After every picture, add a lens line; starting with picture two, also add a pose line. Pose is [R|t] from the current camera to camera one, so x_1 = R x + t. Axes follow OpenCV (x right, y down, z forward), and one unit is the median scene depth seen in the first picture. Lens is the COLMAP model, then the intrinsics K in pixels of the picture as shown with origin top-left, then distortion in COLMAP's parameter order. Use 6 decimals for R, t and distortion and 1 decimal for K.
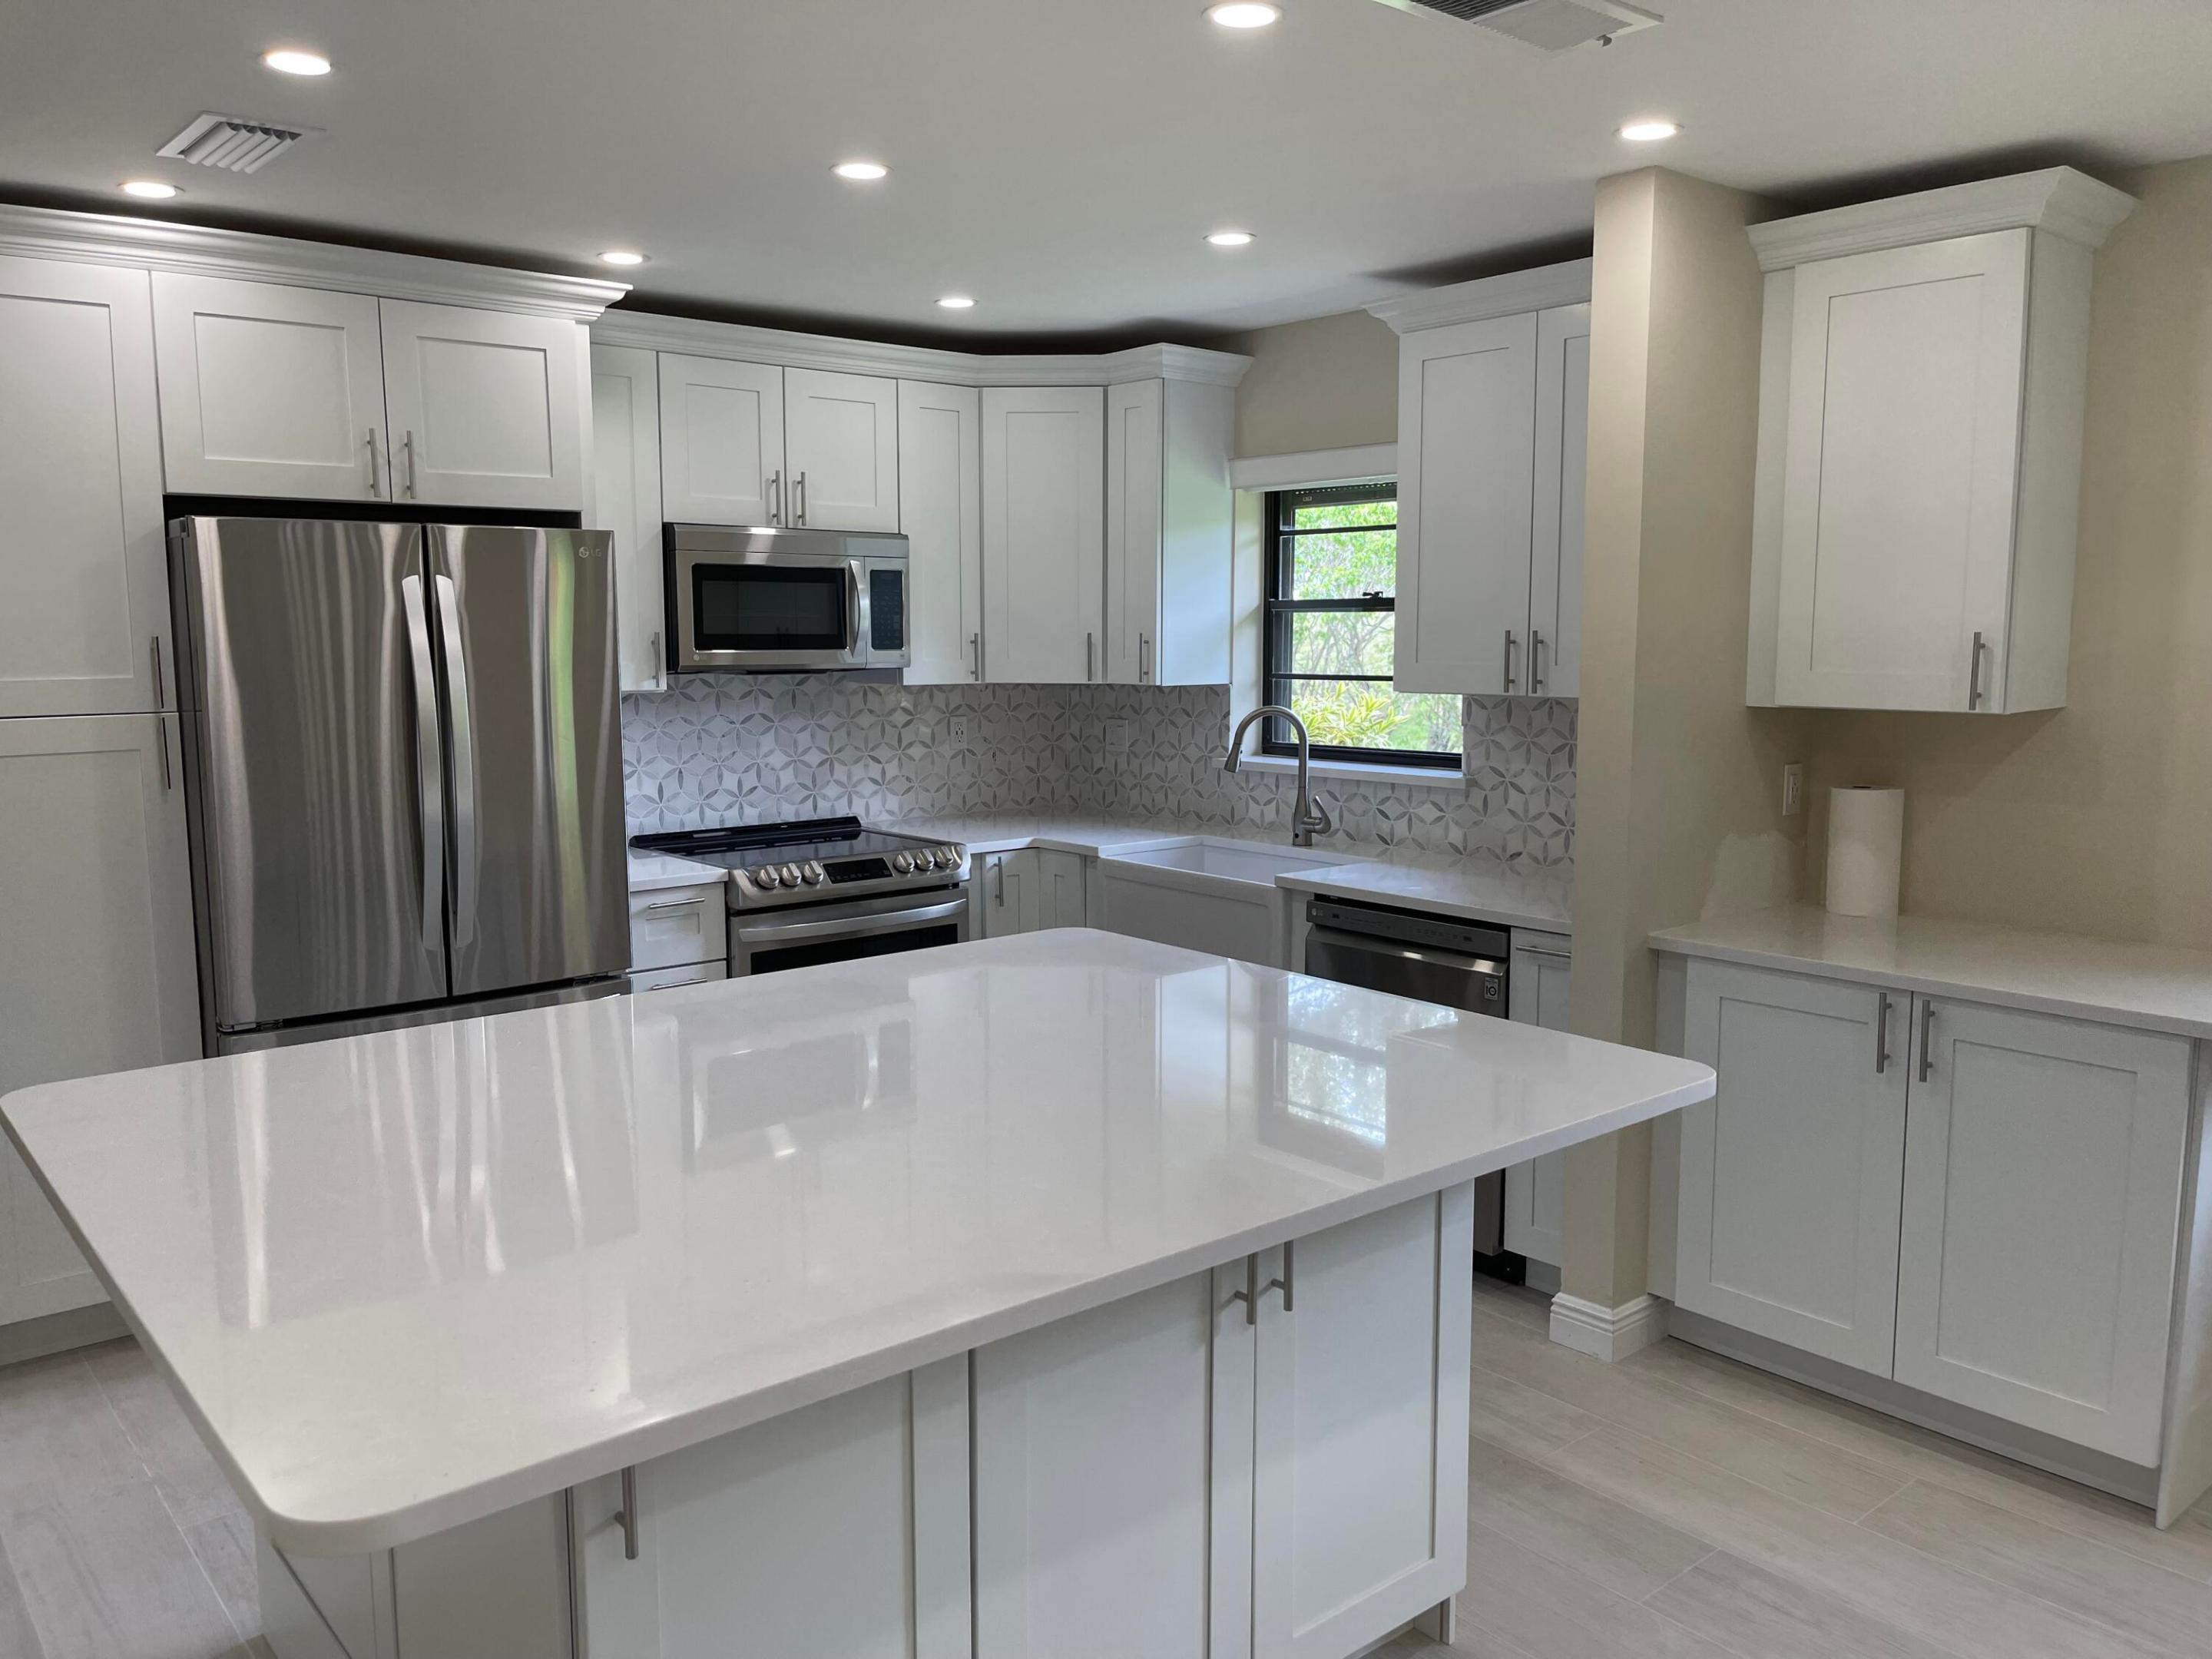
lens RADIAL K [[1667.4, 0, 1088.6], [0, 1667.4, 830.3], [0, 0, 1]] dist [0.067218, -0.096326]
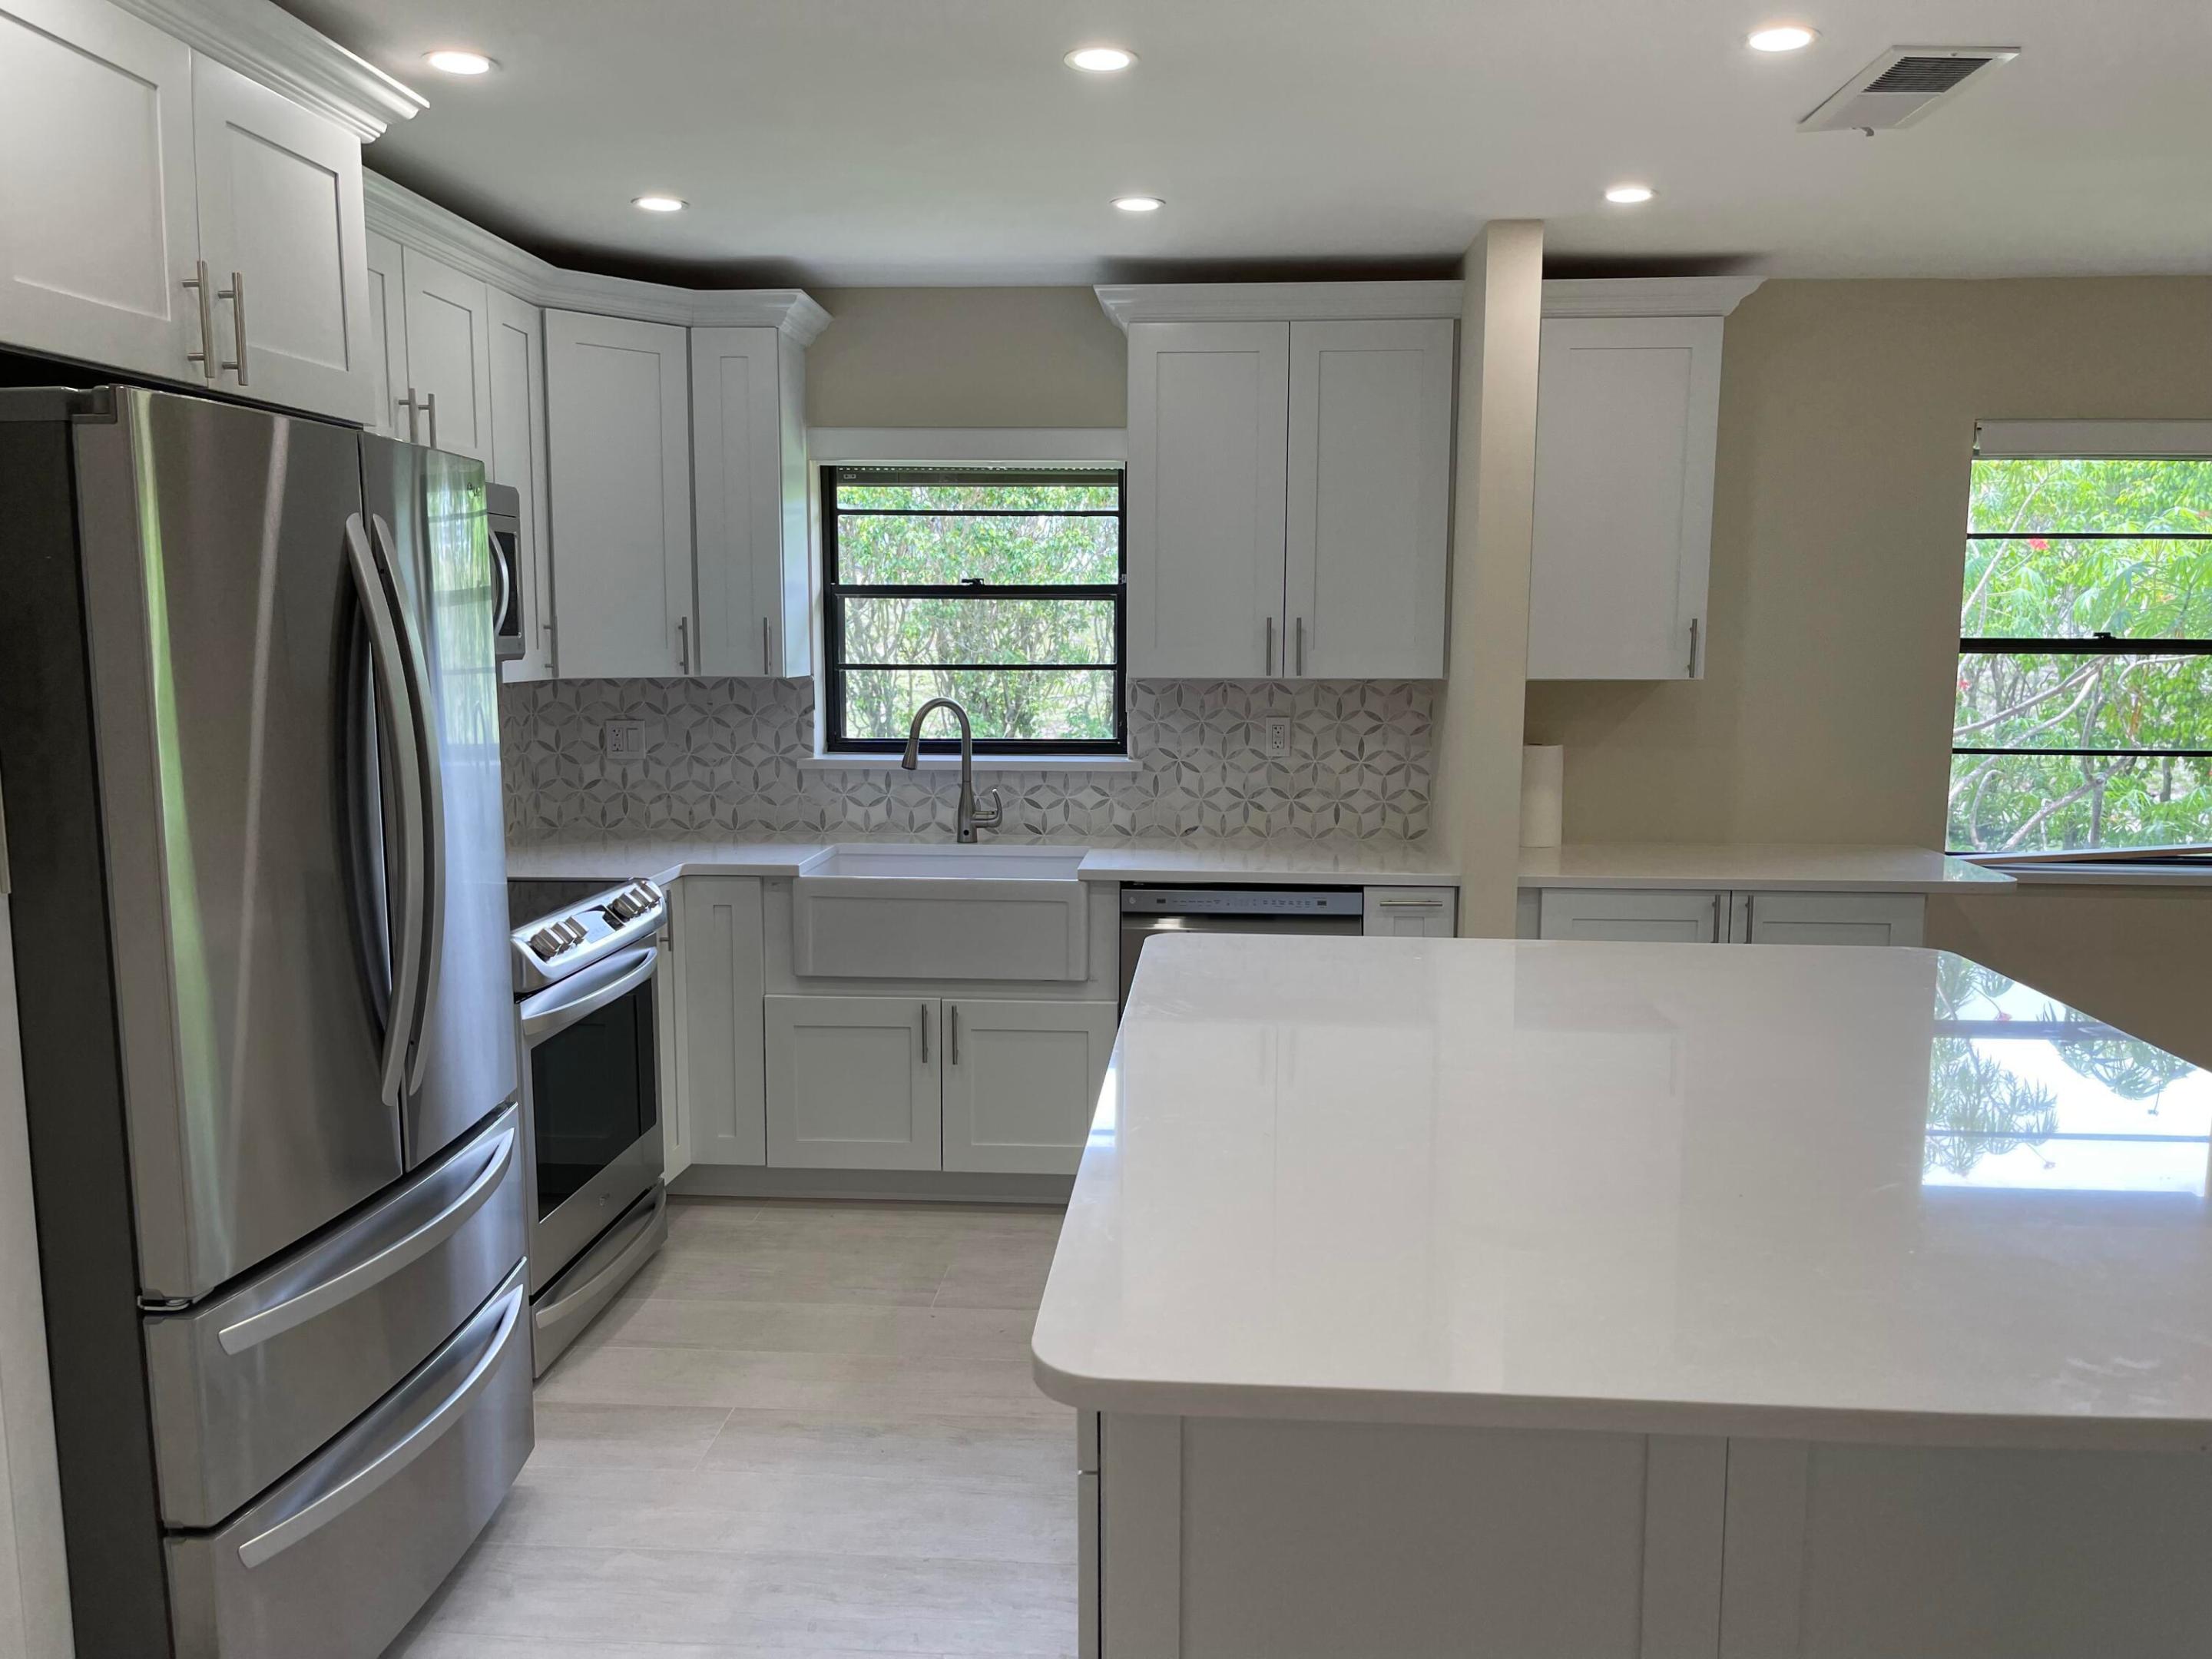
lens RADIAL K [[1667.4, 0, 1123.1], [0, 1667.4, 836.1], [0, 0, 1]] dist [0.067218, -0.096326]
pose [[0.688276, -0.085795, 0.720358, -0.492584], [0.083740, 0.995740, 0.038582, -0.023631], [-0.720600, 0.033768, 0.692529, 0.271145]]
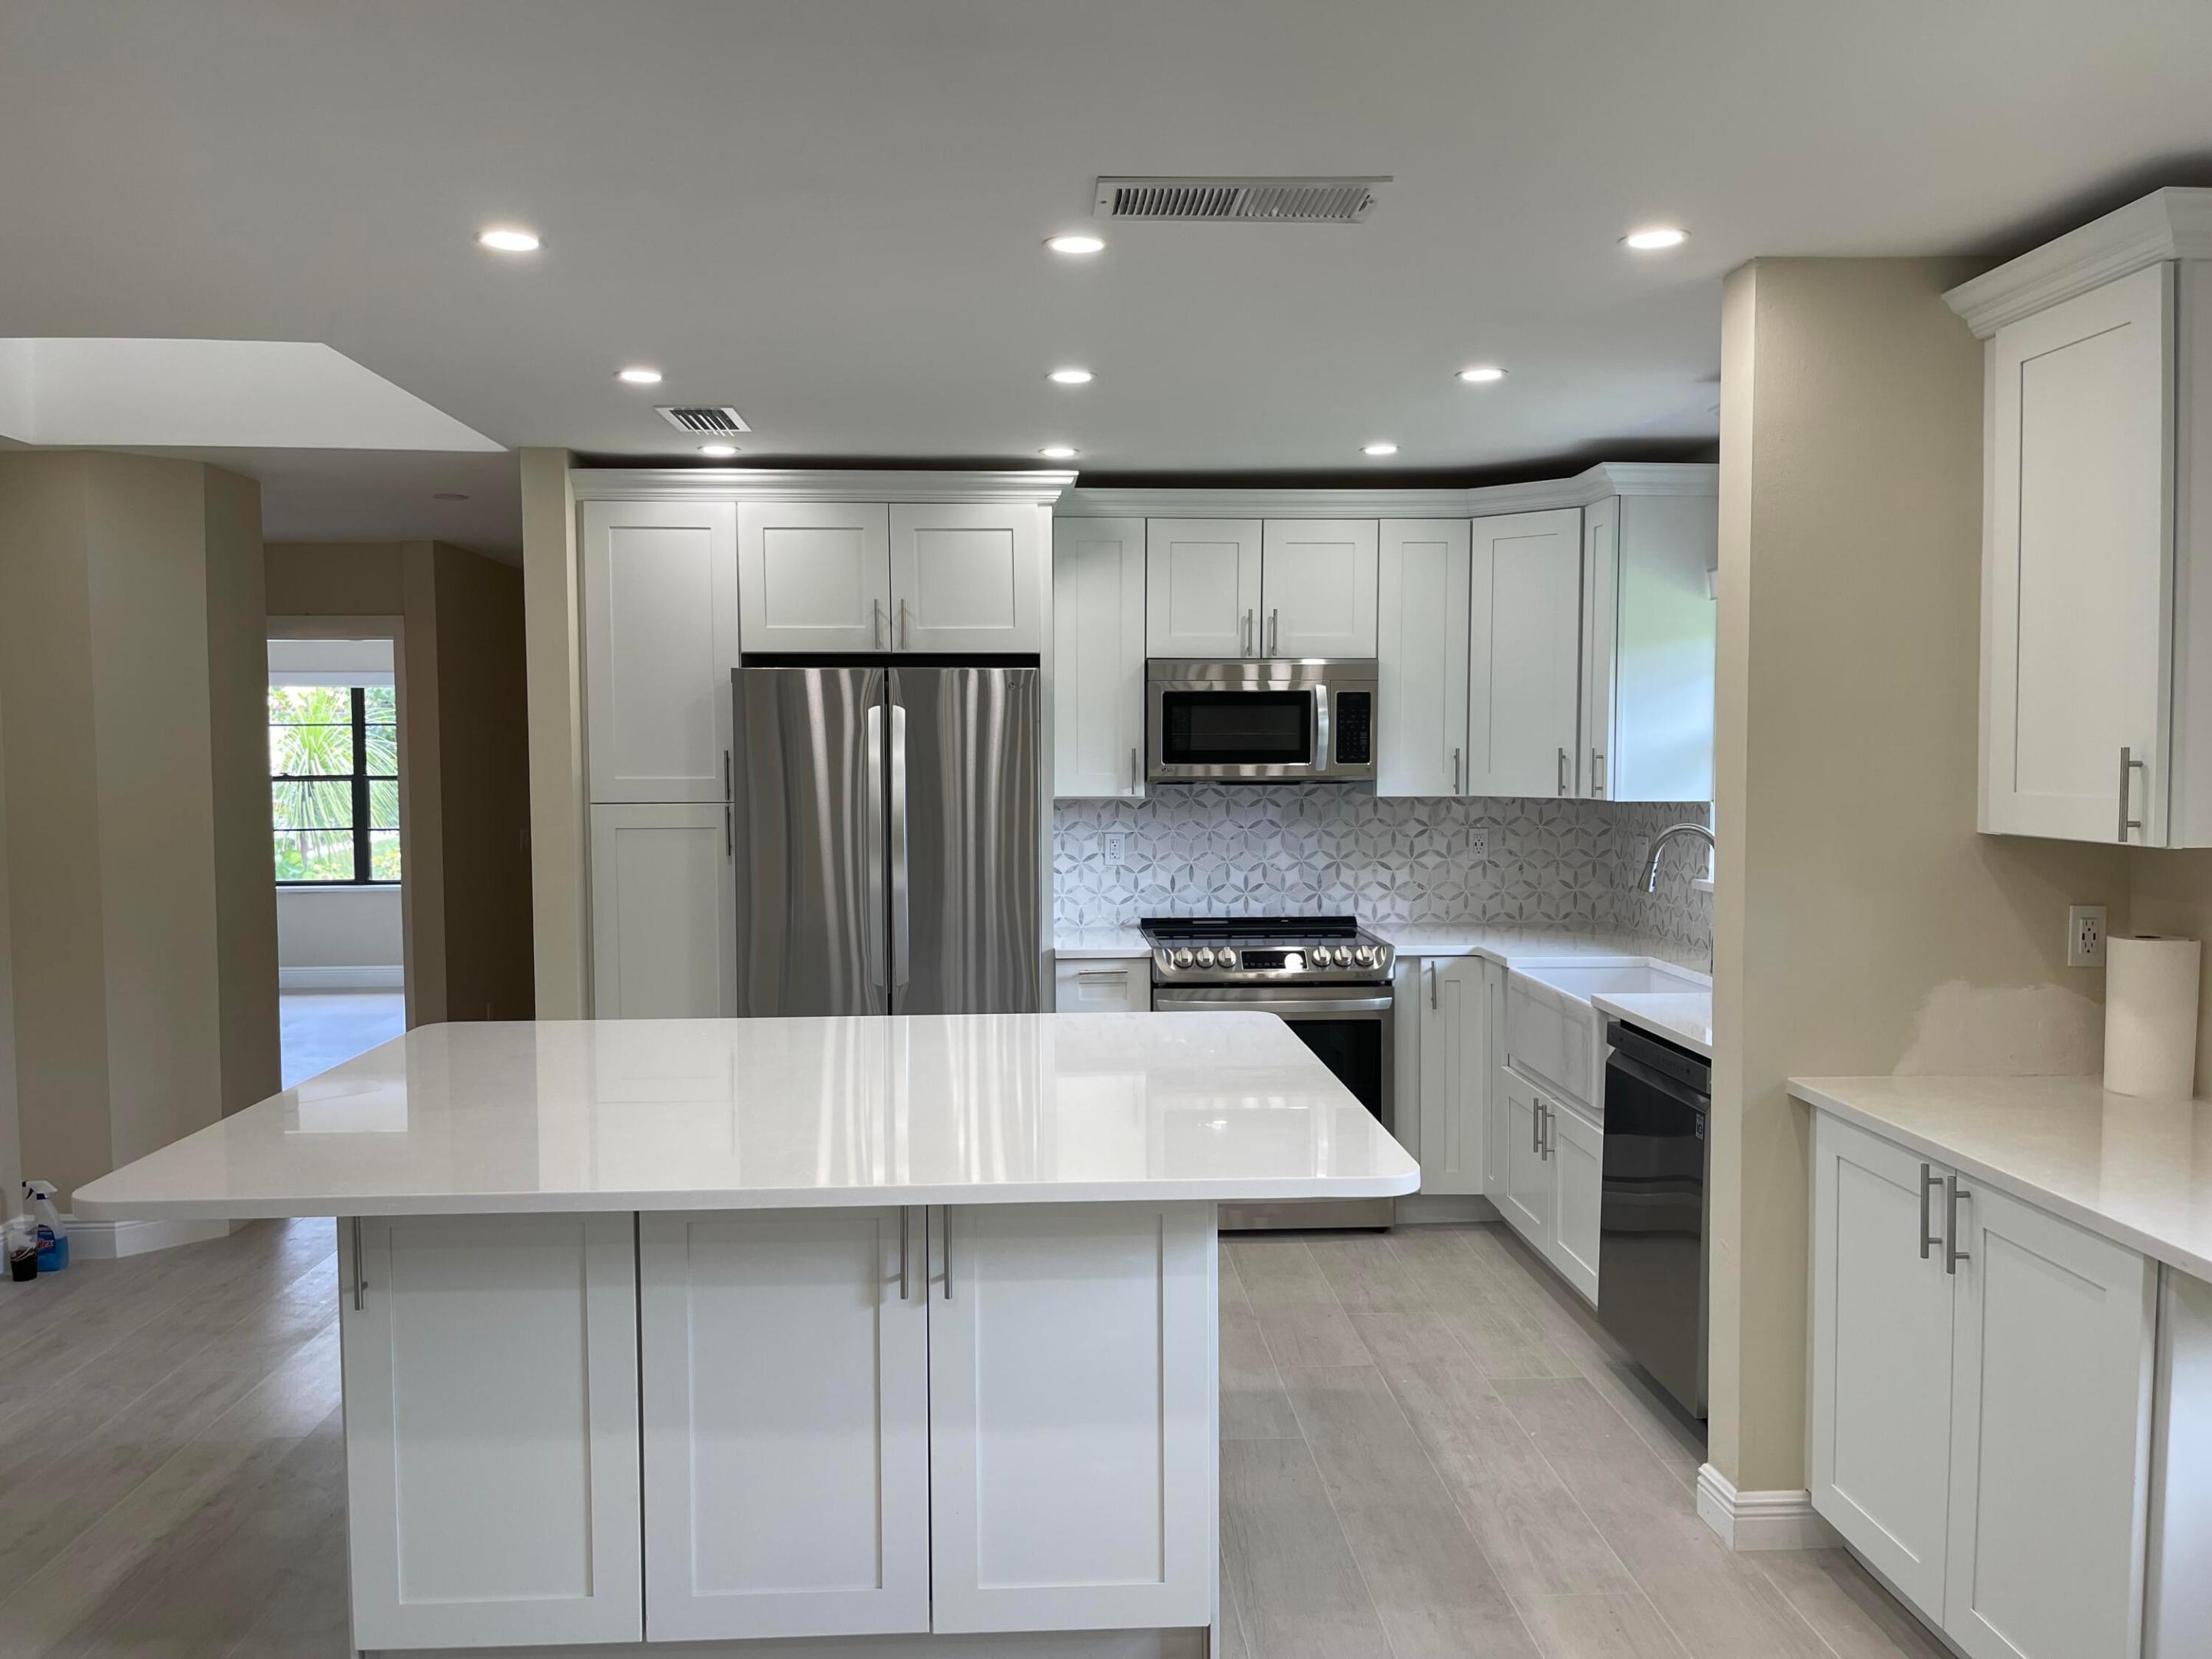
lens RADIAL K [[1667.4, 0, 1098.0], [0, 1667.4, 849.3], [0, 0, 1]] dist [0.067218, -0.096326]
pose [[0.799501, 0.037147, -0.599515, 0.407187], [-0.072709, 0.996732, -0.035204, -0.001781], [0.596248, 0.071736, 0.799589, 0.030559]]
